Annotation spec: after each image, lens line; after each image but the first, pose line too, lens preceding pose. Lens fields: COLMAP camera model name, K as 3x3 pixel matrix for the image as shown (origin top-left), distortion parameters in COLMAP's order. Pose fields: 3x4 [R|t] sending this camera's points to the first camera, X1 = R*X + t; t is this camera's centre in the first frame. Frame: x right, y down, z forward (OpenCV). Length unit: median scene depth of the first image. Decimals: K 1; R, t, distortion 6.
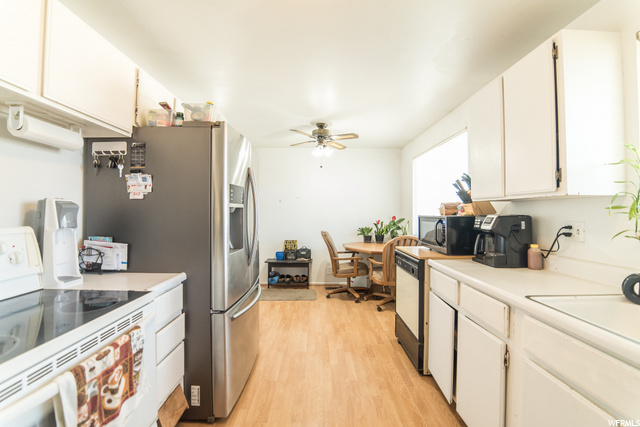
lens RADIAL K [[264.0, 0, 320.1], [0, 264.0, 208.8], [0, 0, 1]] dist [-0.026203, 0.000170]
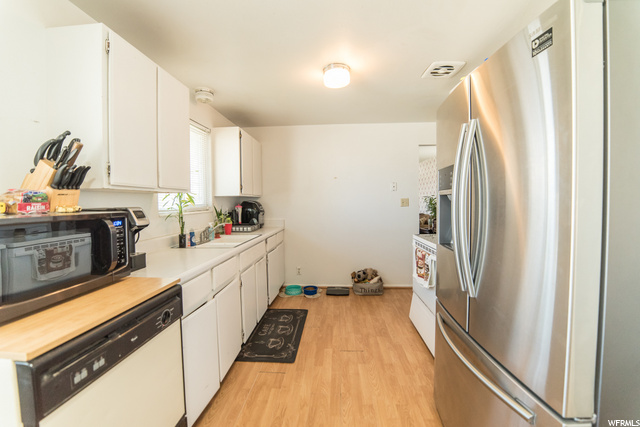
lens RADIAL K [[260.2, 0, 320.5], [0, 260.2, 211.8], [0, 0, 1]] dist [-0.046198, 0.006942]
pose [[-0.997852, 0.006439, 0.065184, 0.018264], [0.008011, 0.999683, 0.023887, 0.017371], [-0.065009, 0.024358, -0.997587, 1.570045]]
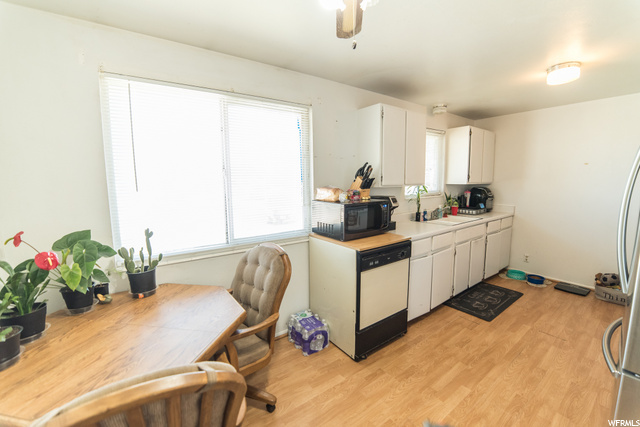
lens RADIAL K [[260.2, 0, 320.5], [0, 260.2, 211.8], [0, 0, 1]] dist [-0.046198, 0.006942]
pose [[-0.576467, -0.095273, 0.811547, -0.298036], [-0.000478, 0.993219, 0.116261, -0.059930], [-0.817120, 0.066632, -0.572603, 1.968981]]
